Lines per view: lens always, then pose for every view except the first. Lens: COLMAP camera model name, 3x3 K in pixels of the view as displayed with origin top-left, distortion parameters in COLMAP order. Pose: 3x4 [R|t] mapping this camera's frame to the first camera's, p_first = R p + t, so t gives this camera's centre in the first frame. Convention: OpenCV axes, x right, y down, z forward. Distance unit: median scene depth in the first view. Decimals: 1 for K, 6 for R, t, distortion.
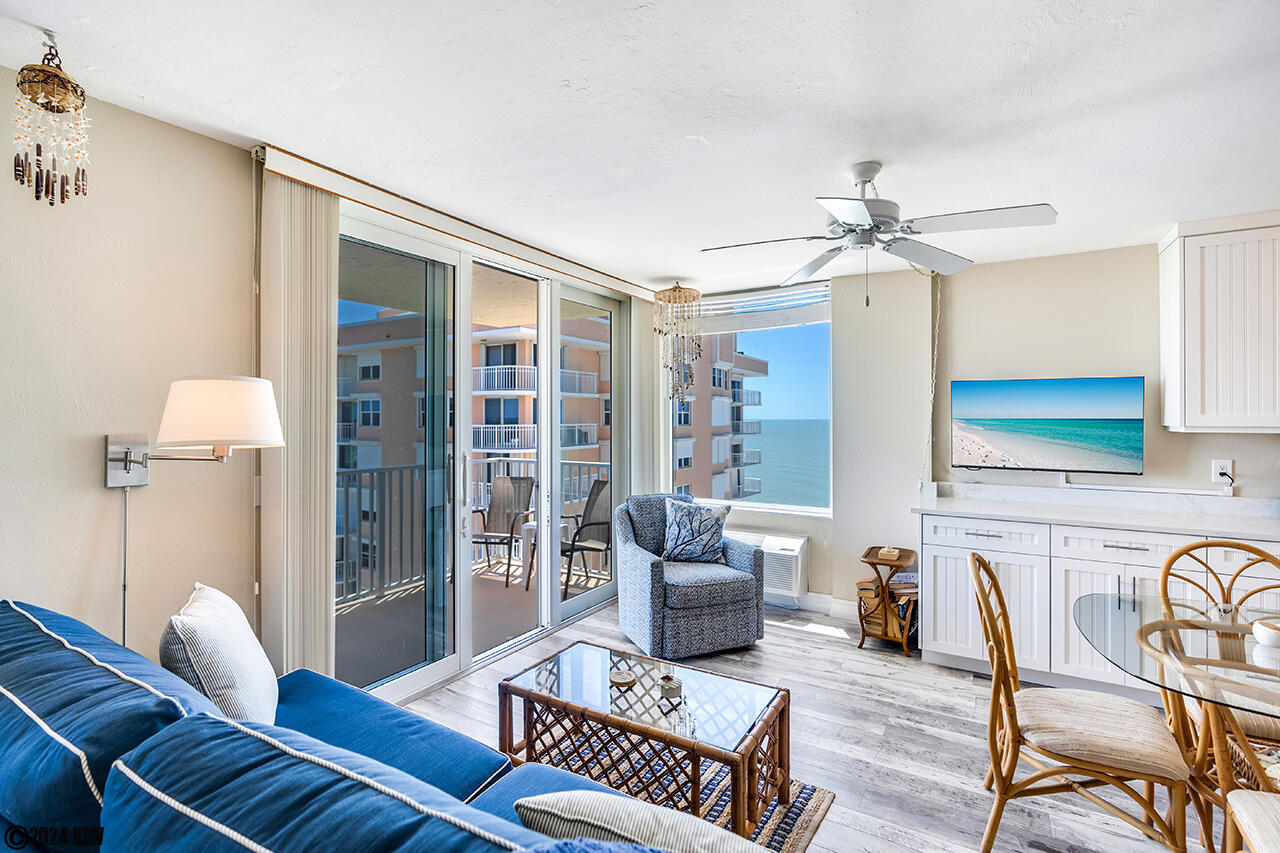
lens RADIAL K [[586.1, 0, 666.6], [0, 586.1, 419.7], [0, 0, 1]] dist [-0.006847, 0.002968]
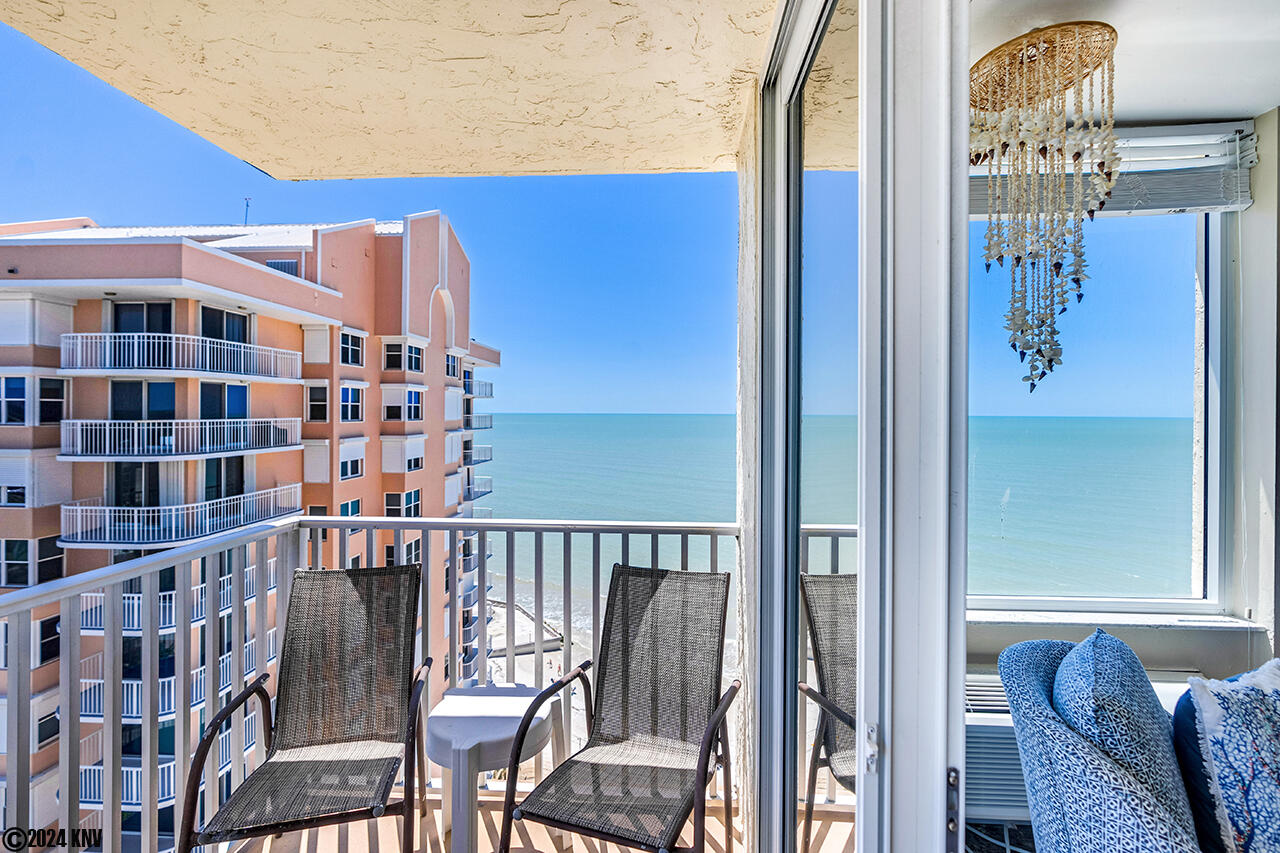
lens RADIAL K [[586.1, 0, 653.9], [0, 586.1, 417.5], [0, 0, 1]] dist [-0.006847, 0.002968]
pose [[0.894670, -0.000654, 0.446728, -0.057163], [-0.002429, 0.999977, 0.006329, -0.000166], [-0.446721, -0.006748, 0.894648, 0.129746]]
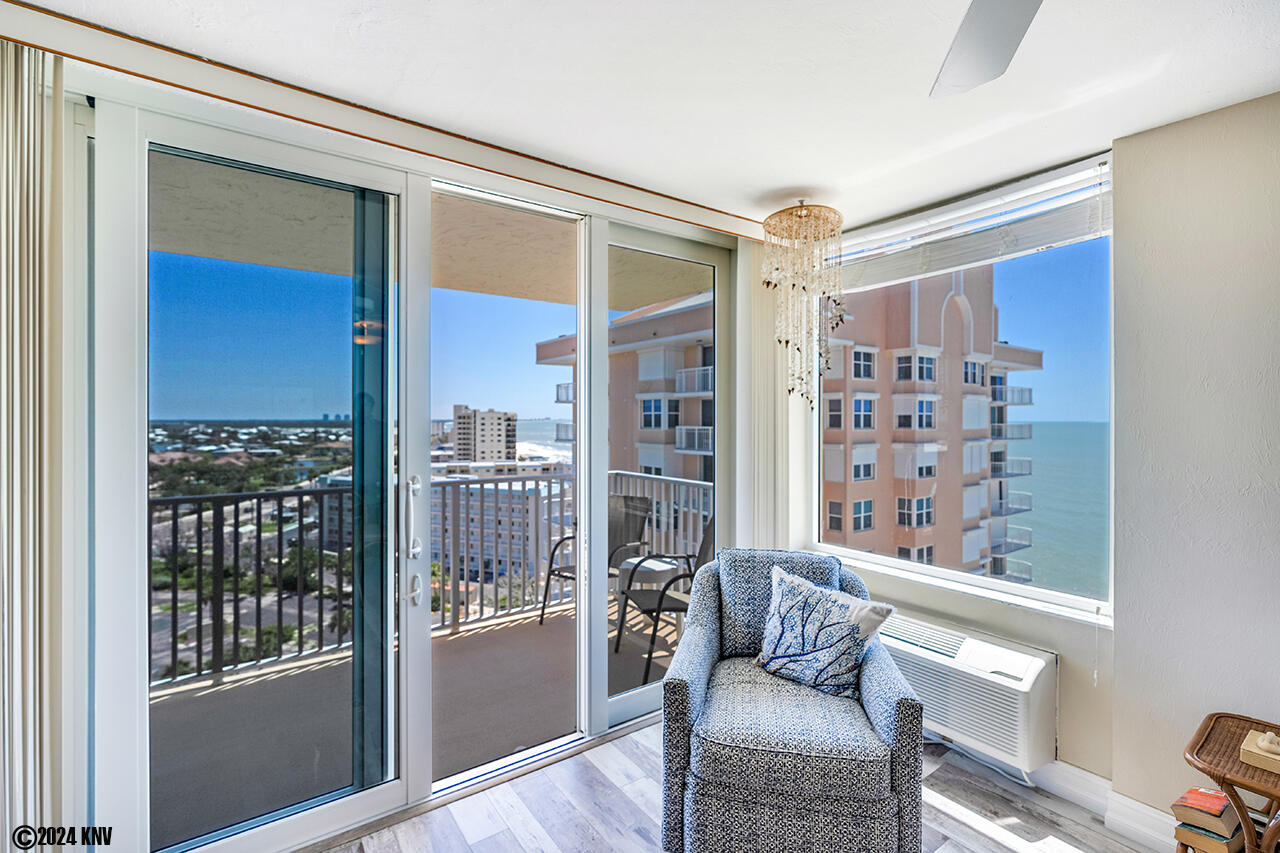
lens RADIAL K [[586.1, 0, 649.7], [0, 586.1, 421.9], [0, 0, 1]] dist [-0.006847, 0.002968]
pose [[0.911227, 0.004689, -0.411877, 0.020902], [-0.003984, 0.999989, 0.002569, -0.001120], [0.411885, -0.000700, 0.911236, 0.062868]]
